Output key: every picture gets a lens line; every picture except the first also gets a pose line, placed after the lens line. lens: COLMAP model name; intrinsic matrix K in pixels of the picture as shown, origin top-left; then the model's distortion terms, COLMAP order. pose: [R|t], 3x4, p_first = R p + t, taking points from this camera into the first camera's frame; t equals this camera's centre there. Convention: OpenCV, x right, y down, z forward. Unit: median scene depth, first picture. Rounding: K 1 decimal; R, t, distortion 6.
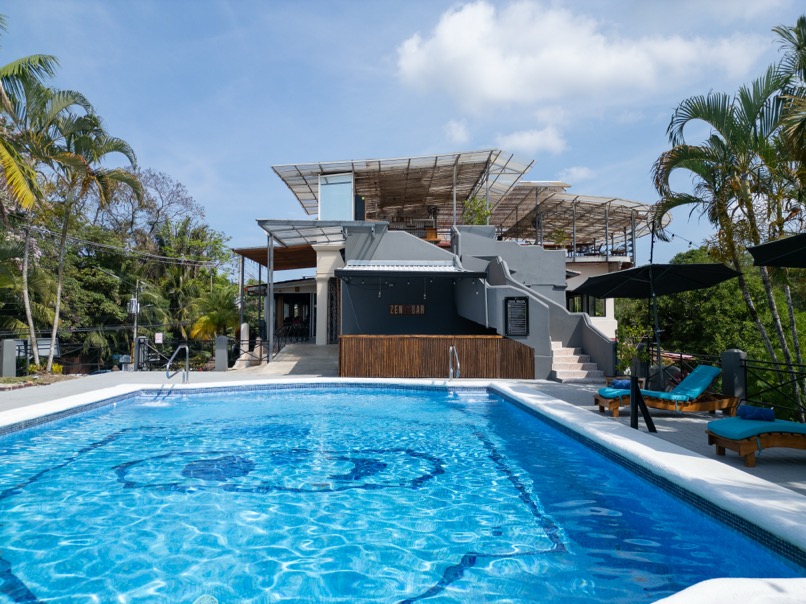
lens RADIAL K [[560.3, 0, 399.9], [0, 560.3, 302.4], [0, 0, 1]] dist [0.056294, -0.050679]
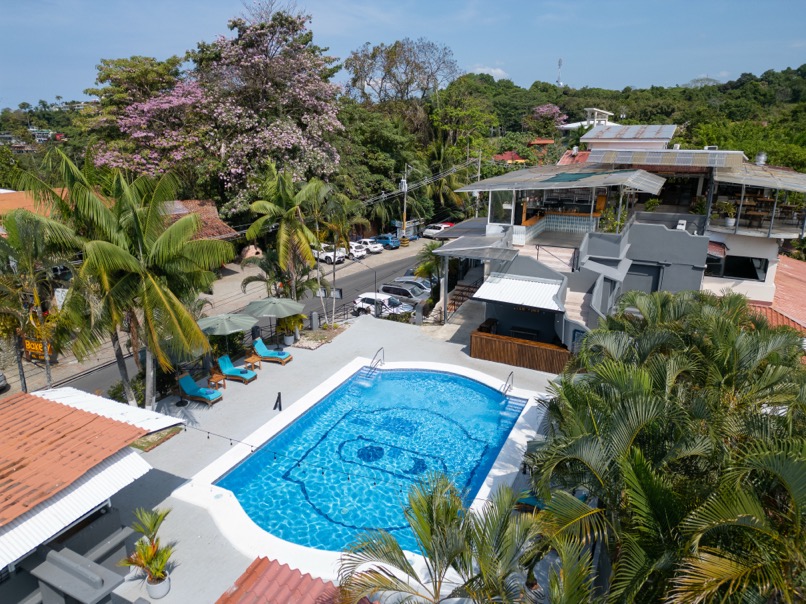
lens RADIAL K [[566.6, 0, 403.0], [0, 566.6, 302.0], [0, 0, 1]] dist [0.058598, -0.040737]
pose [[0.884430, 0.144609, -0.443701, 0.325296], [0.020336, 0.937932, 0.346223, -0.450435], [0.466229, -0.315234, 0.826595, -0.348338]]
